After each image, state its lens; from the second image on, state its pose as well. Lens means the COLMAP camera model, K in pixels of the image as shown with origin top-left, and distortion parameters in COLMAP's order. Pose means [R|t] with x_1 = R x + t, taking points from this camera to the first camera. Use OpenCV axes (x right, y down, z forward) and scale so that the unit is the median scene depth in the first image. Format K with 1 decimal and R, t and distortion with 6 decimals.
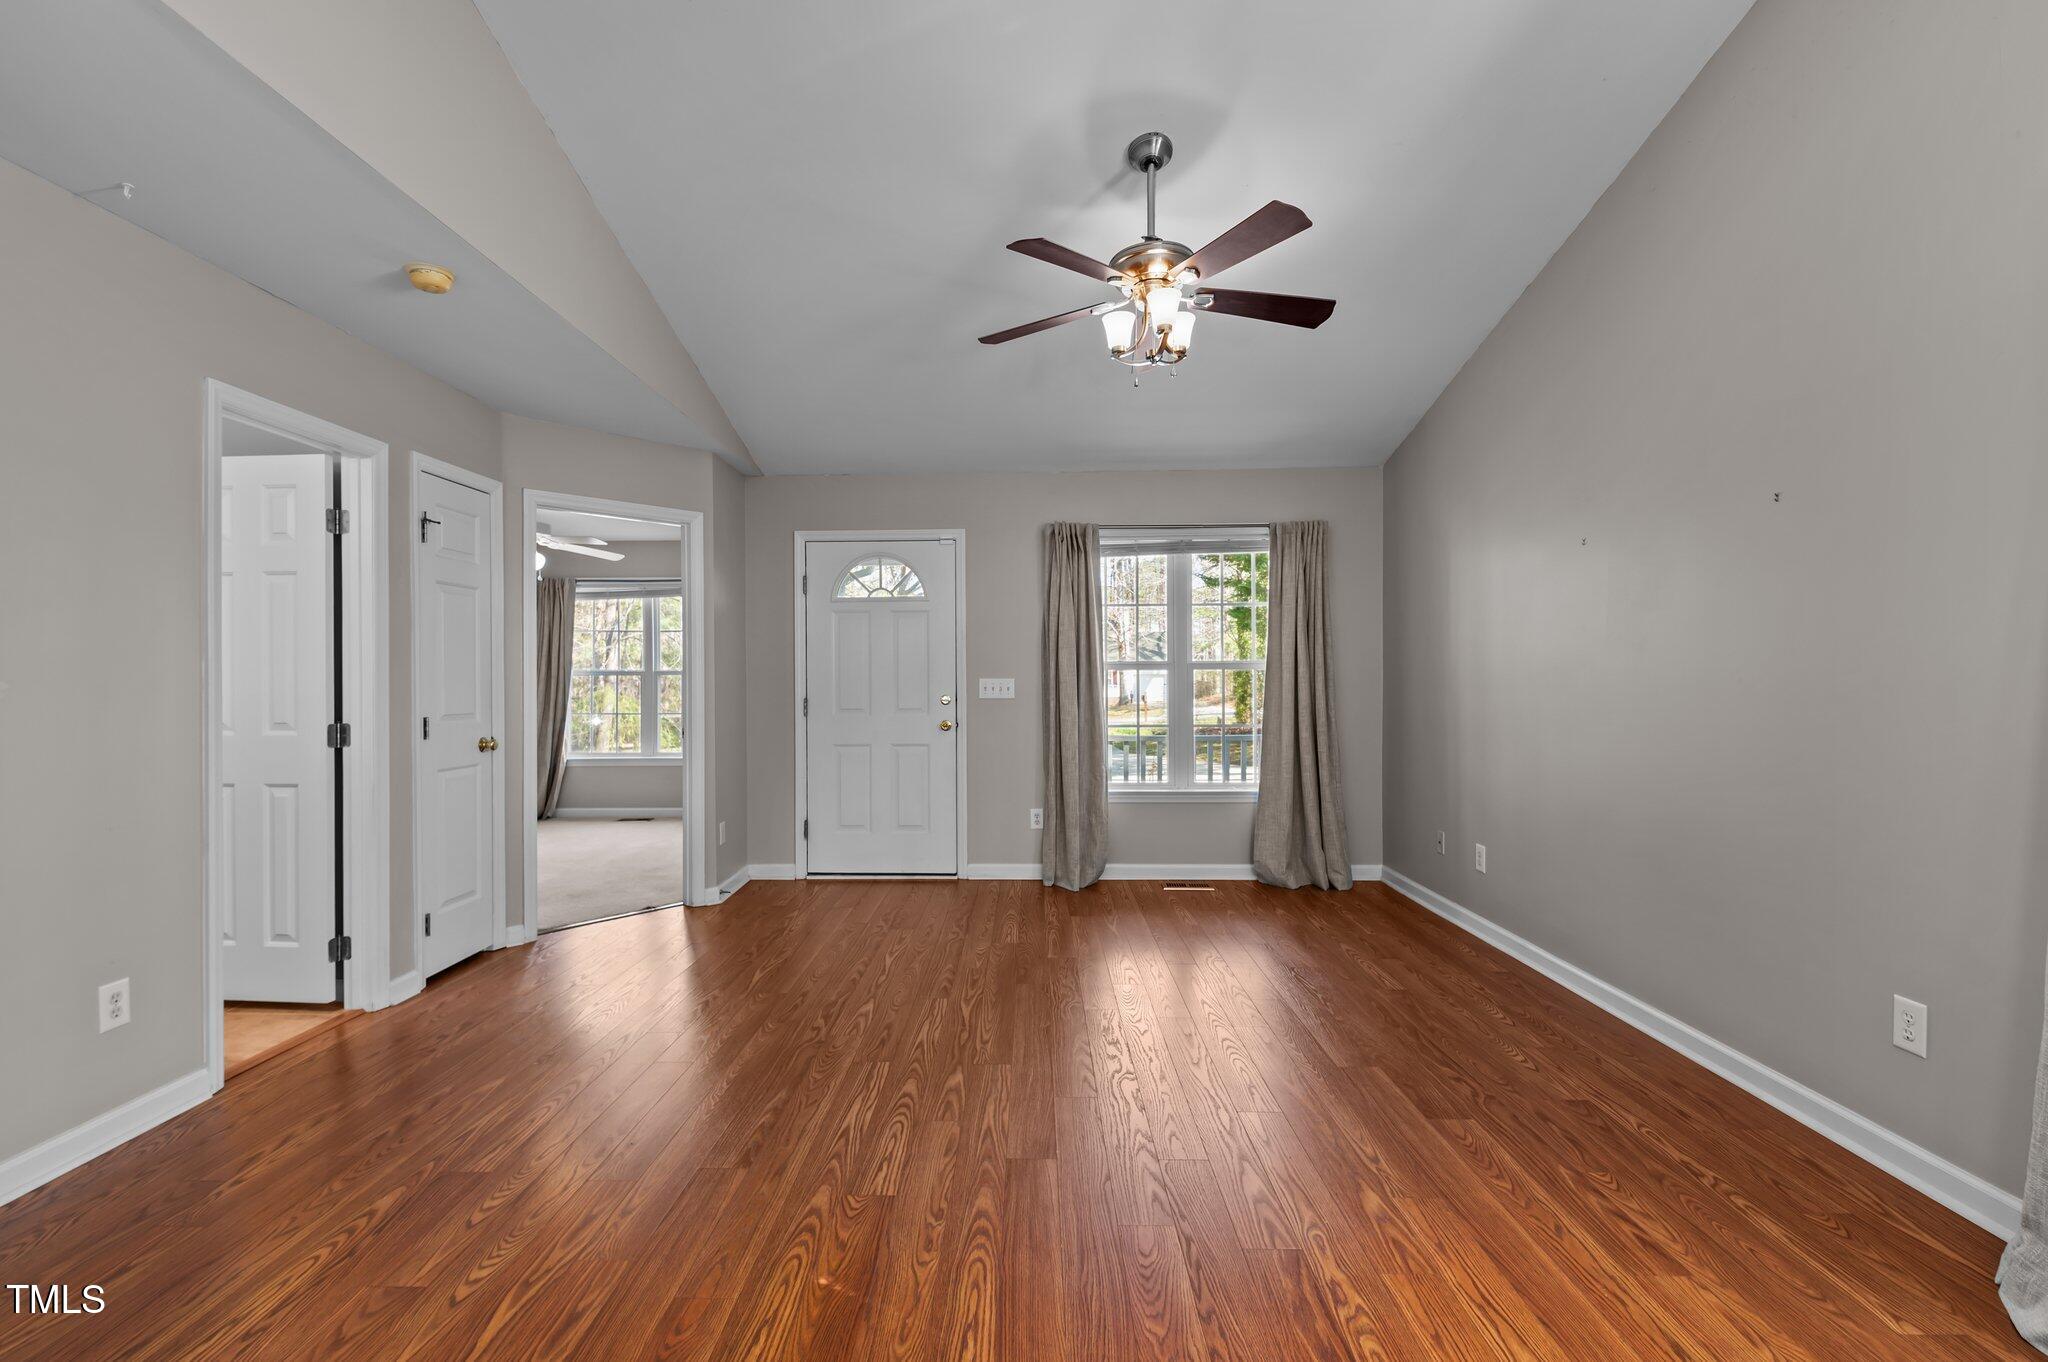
lens RADIAL K [[891.7, 0, 1007.0], [0, 891.7, 685.1], [0, 0, 1]] dist [-0.003617, -0.000165]
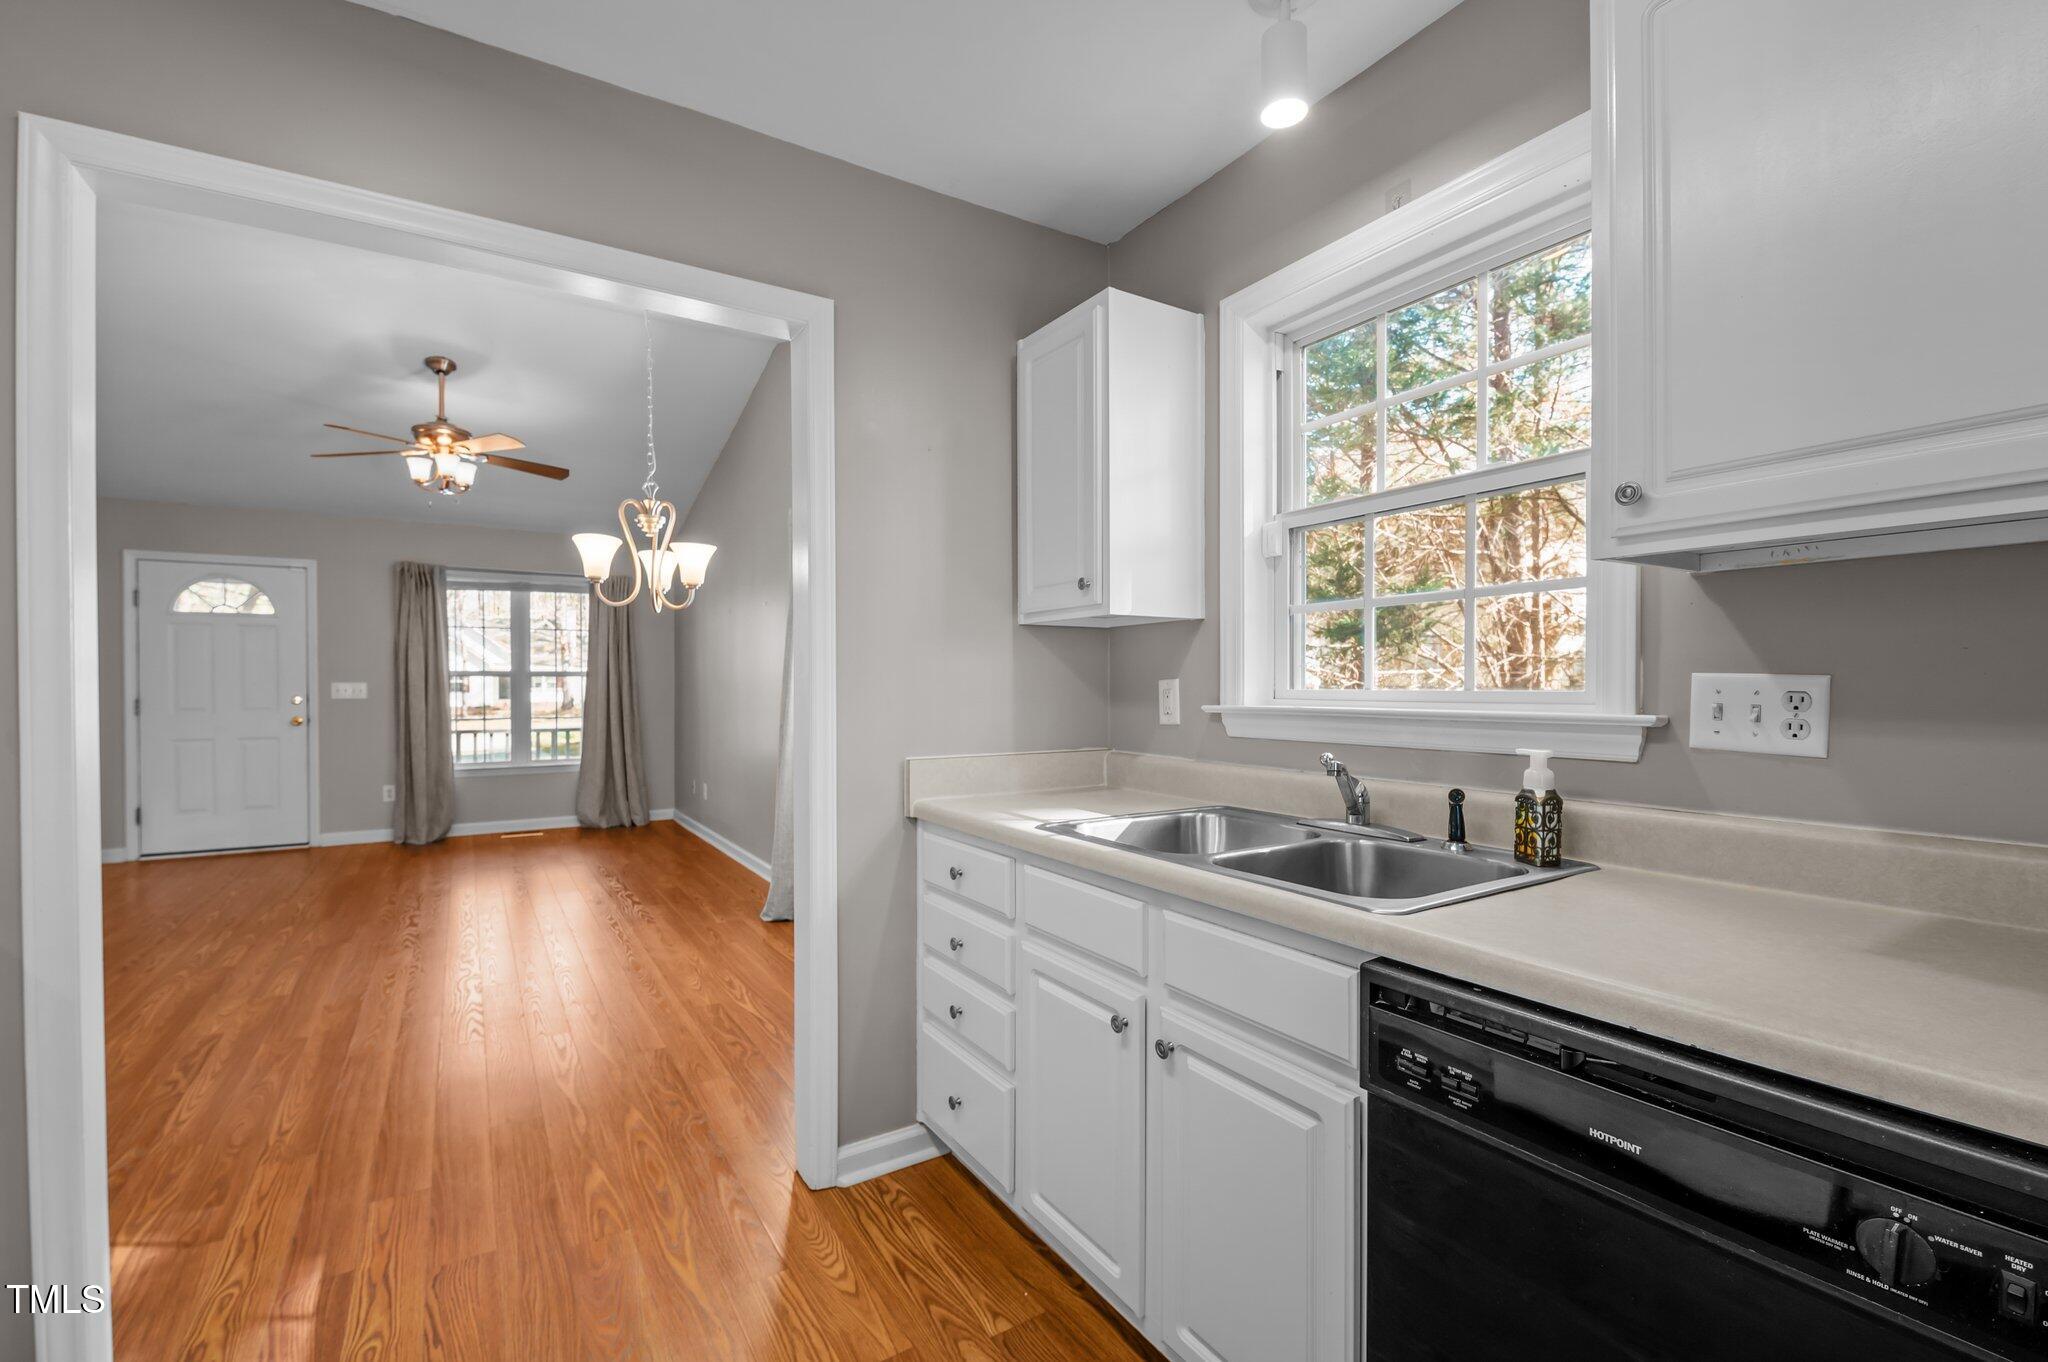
lens RADIAL K [[884.1, 0, 1038.3], [0, 884.1, 692.8], [0, 0, 1]] dist [-0.002380, -0.004418]
pose [[0.822972, -0.002852, 0.568074, 0.084147], [-0.000834, 0.999980, 0.006228, -0.002072], [-0.568081, -0.005600, 0.822954, -0.578254]]
